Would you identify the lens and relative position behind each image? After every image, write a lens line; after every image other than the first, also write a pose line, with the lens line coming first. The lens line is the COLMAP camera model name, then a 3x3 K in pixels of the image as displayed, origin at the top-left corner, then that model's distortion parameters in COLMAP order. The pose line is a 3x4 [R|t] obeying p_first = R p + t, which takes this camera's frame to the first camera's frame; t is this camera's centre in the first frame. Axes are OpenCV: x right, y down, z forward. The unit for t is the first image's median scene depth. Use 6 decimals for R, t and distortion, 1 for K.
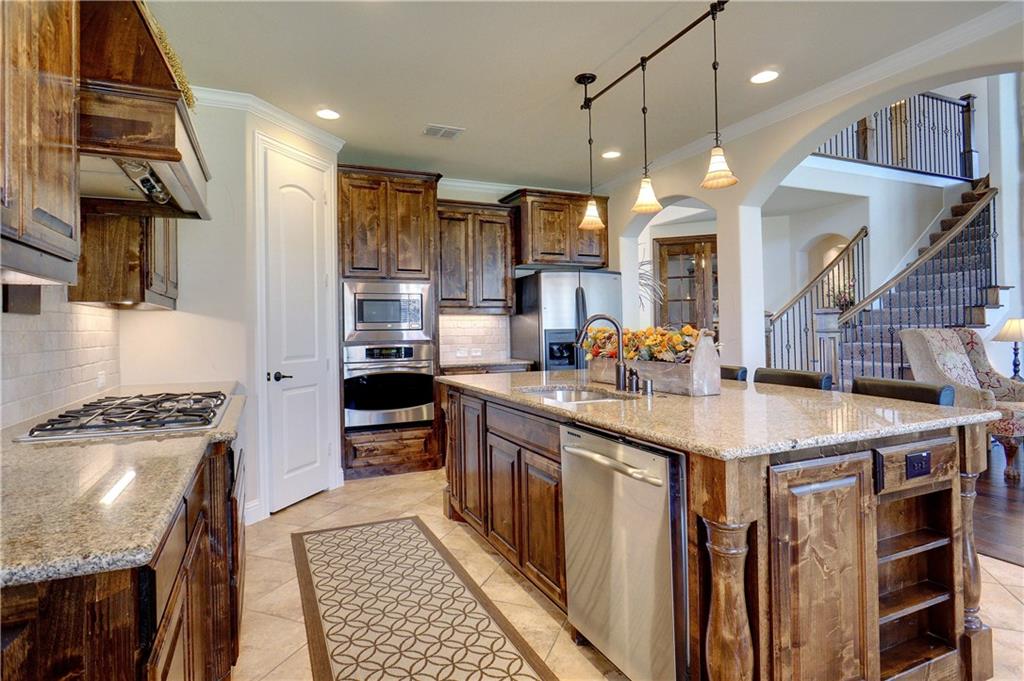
lens RADIAL K [[539.6, 0, 510.5], [0, 539.6, 322.3], [0, 0, 1]] dist [-0.013422, 0.000414]
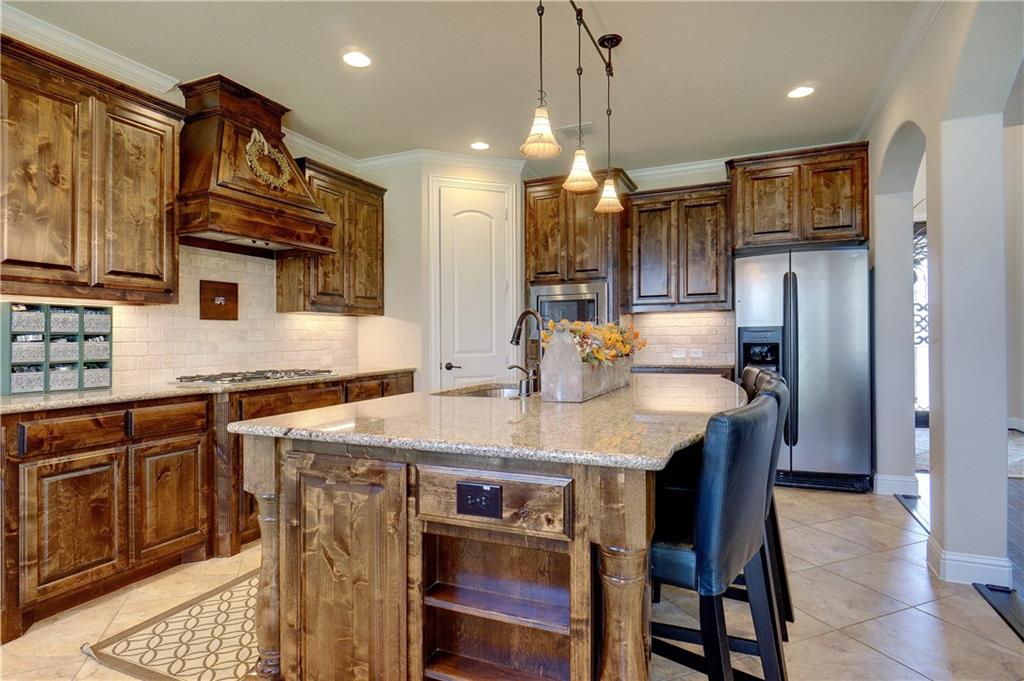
lens RADIAL K [[553.5, 0, 512.0], [0, 553.5, 340.5], [0, 0, 1]] dist [-0.005401, -0.000052]
pose [[0.668935, 0.008684, -0.743270, 0.511670], [0.013190, 0.999636, 0.023550, 0.009919], [0.743204, -0.025557, 0.668577, 0.195365]]
